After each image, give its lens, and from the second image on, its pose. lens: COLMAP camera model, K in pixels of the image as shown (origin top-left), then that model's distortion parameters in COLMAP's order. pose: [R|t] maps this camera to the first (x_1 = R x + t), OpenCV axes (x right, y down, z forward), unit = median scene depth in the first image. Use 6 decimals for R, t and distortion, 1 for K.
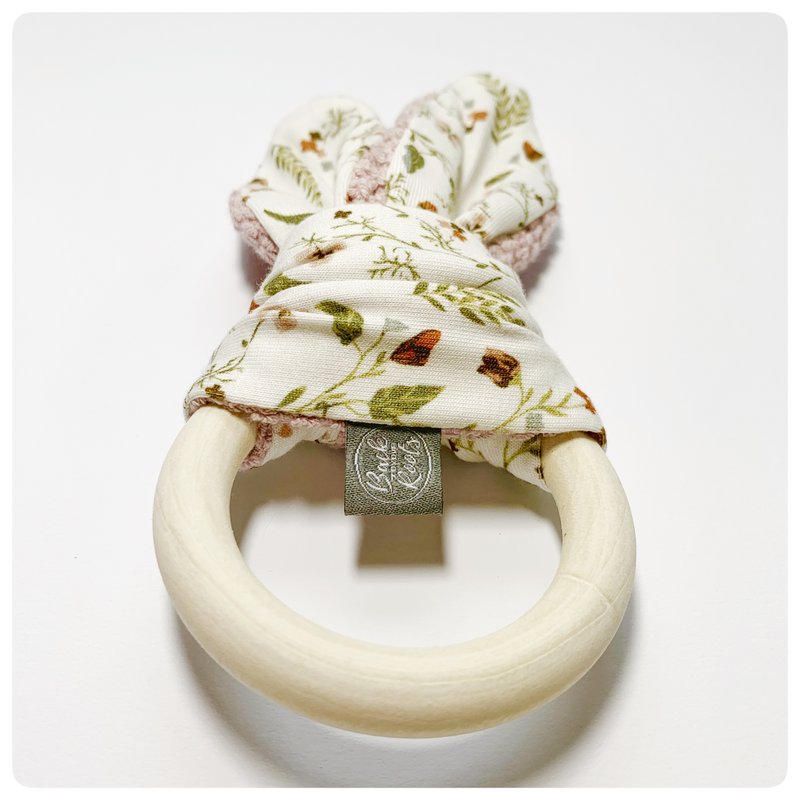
lens RADIAL K [[807.8, 0, 400.0], [0, 807.8, 400.0], [0, 0, 1]] dist [0.005852, -0.000315]
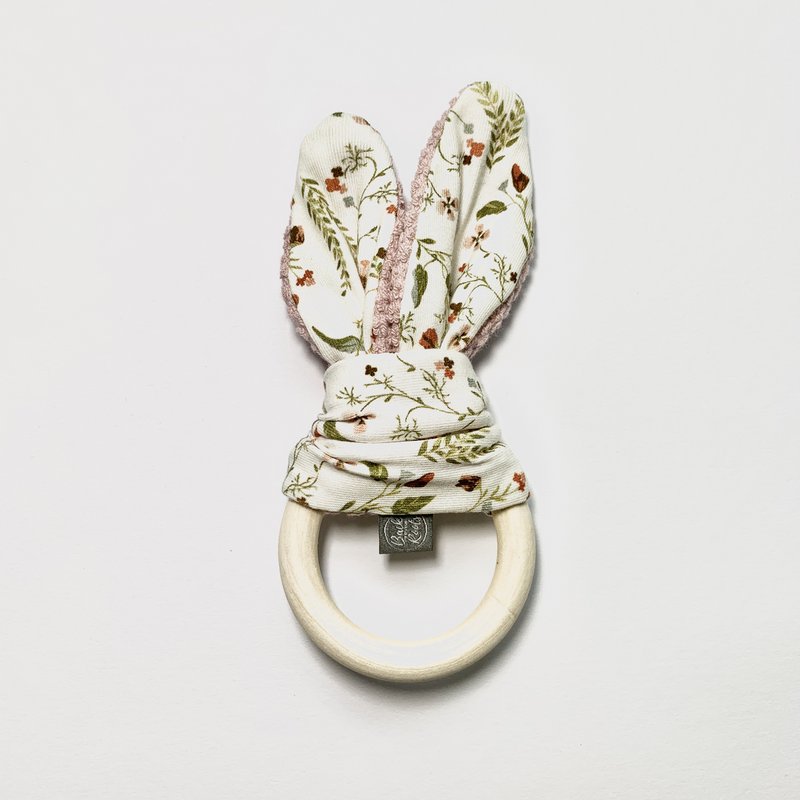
lens RADIAL K [[807.8, 0, 400.0], [0, 807.8, 400.0], [0, 0, 1]] dist [0.005852, -0.000315]
pose [[0.999996, -0.002066, -0.001853, -0.016316], [0.002771, 0.779957, 0.625827, -1.220042], [0.000152, -0.625830, 0.779960, -0.206098]]
